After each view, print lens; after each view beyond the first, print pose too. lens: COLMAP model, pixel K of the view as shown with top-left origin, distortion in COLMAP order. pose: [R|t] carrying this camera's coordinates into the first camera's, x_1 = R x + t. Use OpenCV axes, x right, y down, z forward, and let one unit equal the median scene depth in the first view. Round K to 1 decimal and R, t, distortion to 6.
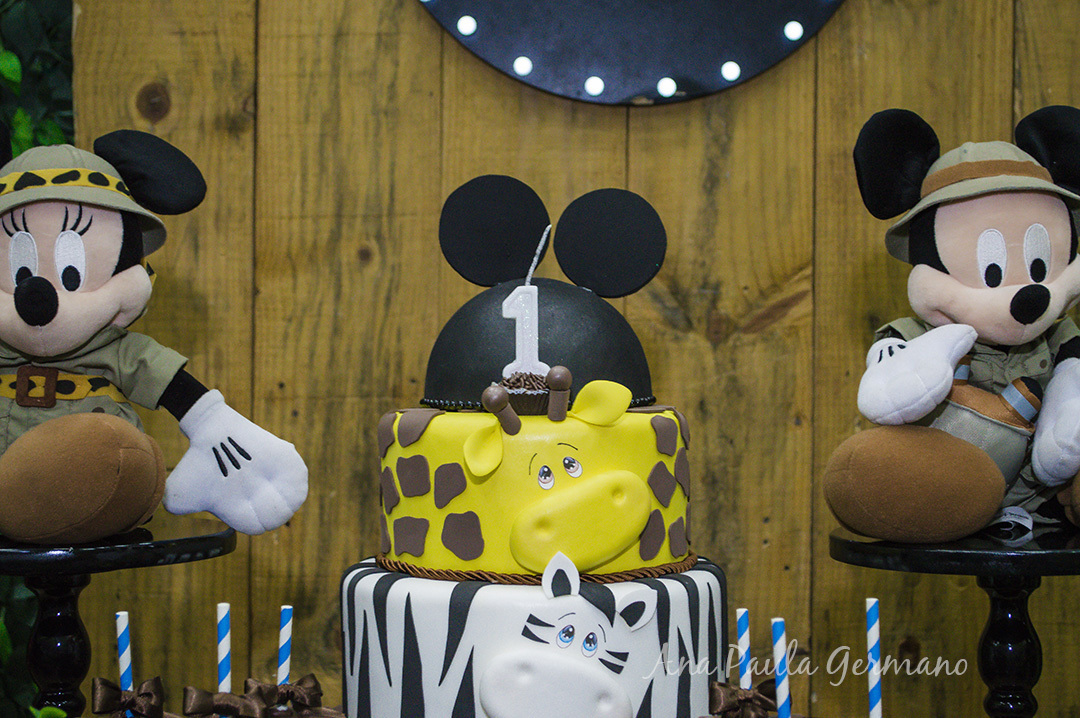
lens RADIAL K [[1945.6, 0, 534.2], [0, 1945.6, 354.2], [0, 0, 1]] dist [0.012795, 0.000000]
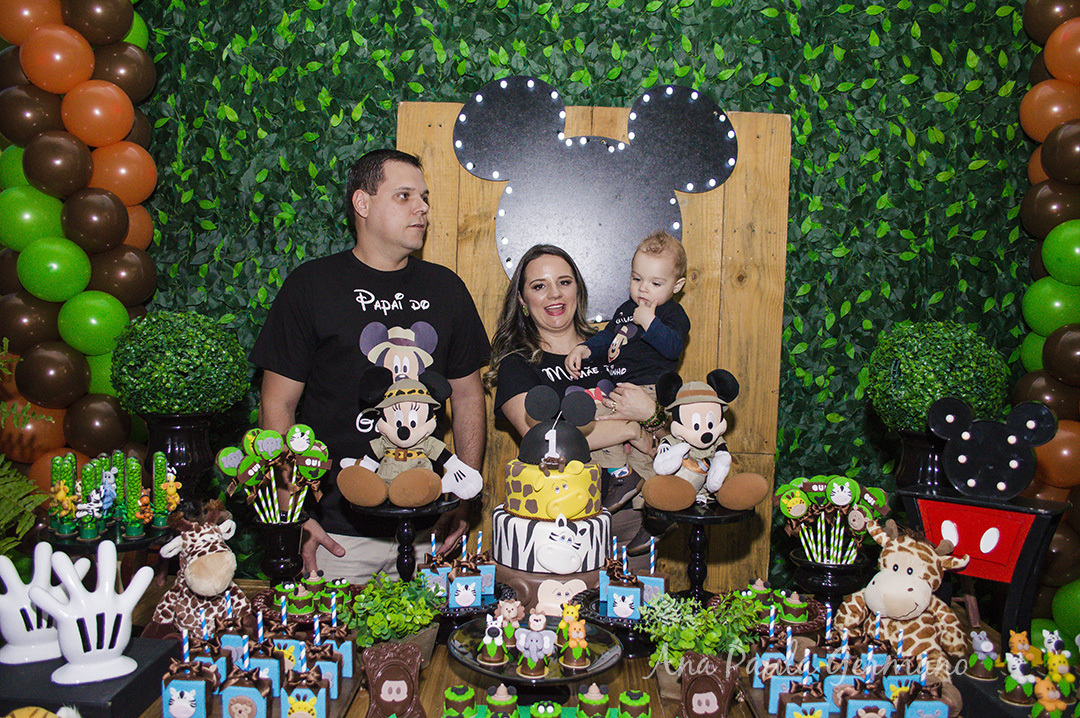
lens RADIAL K [[840.0, 0, 540.5], [0, 840.0, 359.6], [0, 0, 1]] dist [-0.074137, -0.006248]
pose [[0.999729, 0.023292, -0.000246, -0.026033], [-0.023257, 0.998684, 0.045712, -0.211649], [0.001310, -0.045694, 0.998955, -0.389747]]
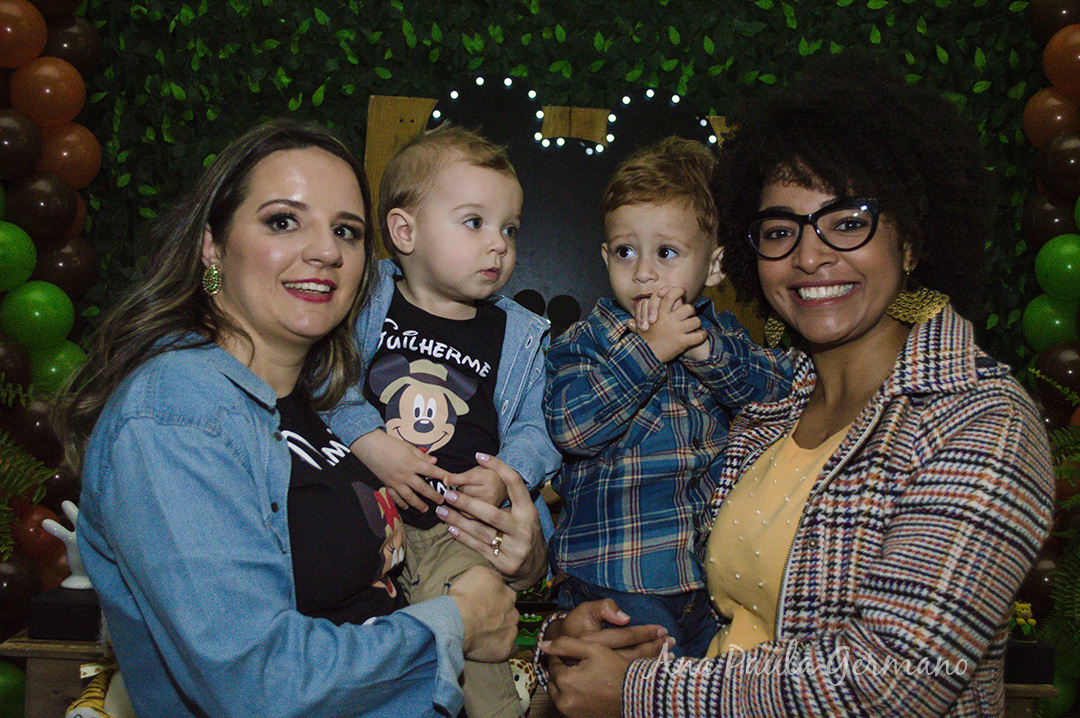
lens RADIAL K [[1882.0, 0, 544.8], [0, 1882.0, 356.9], [0, 0, 1]] dist [-0.045333, 0.000000]
pose [[0.998452, 0.048342, 0.027494, -0.067944], [-0.048245, 0.998827, -0.004178, -0.128713], [-0.027664, 0.002845, 0.999613, -2.697740]]
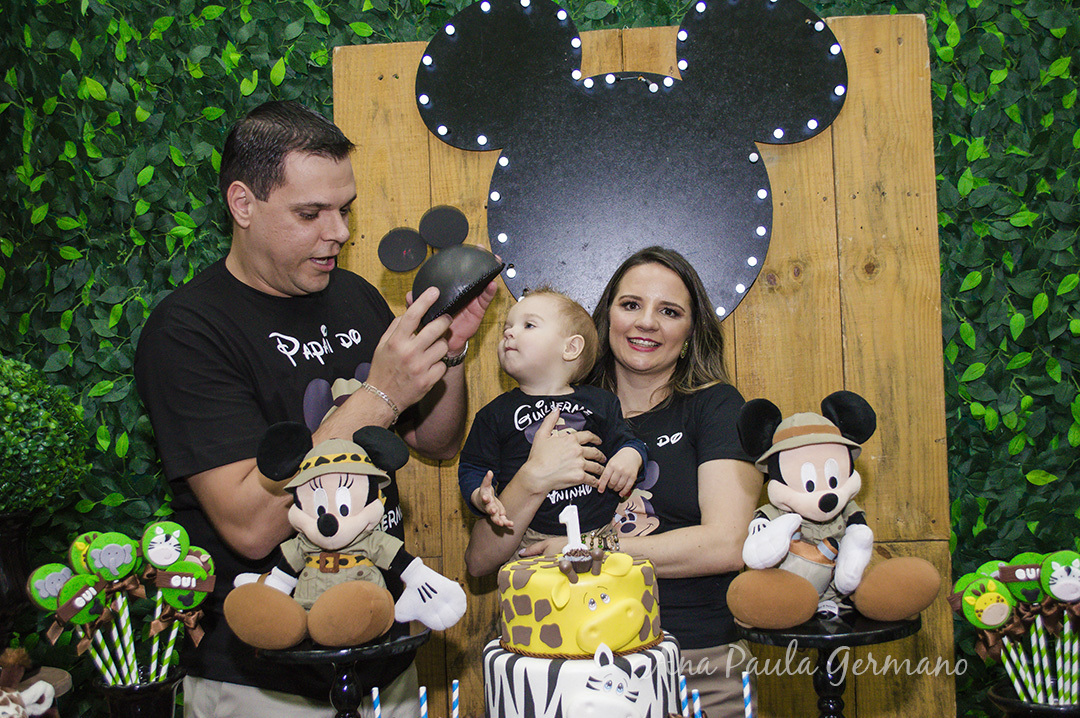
lens RADIAL K [[1149.4, 0, 540.0], [0, 1149.4, 362.8], [0, 0, 1]] dist [-0.053284, 0.000000]
pose [[0.996965, -0.047405, -0.061753, 0.042873], [0.045044, 0.998220, -0.039079, -0.132465], [0.063496, 0.036179, 0.997326, -0.168790]]
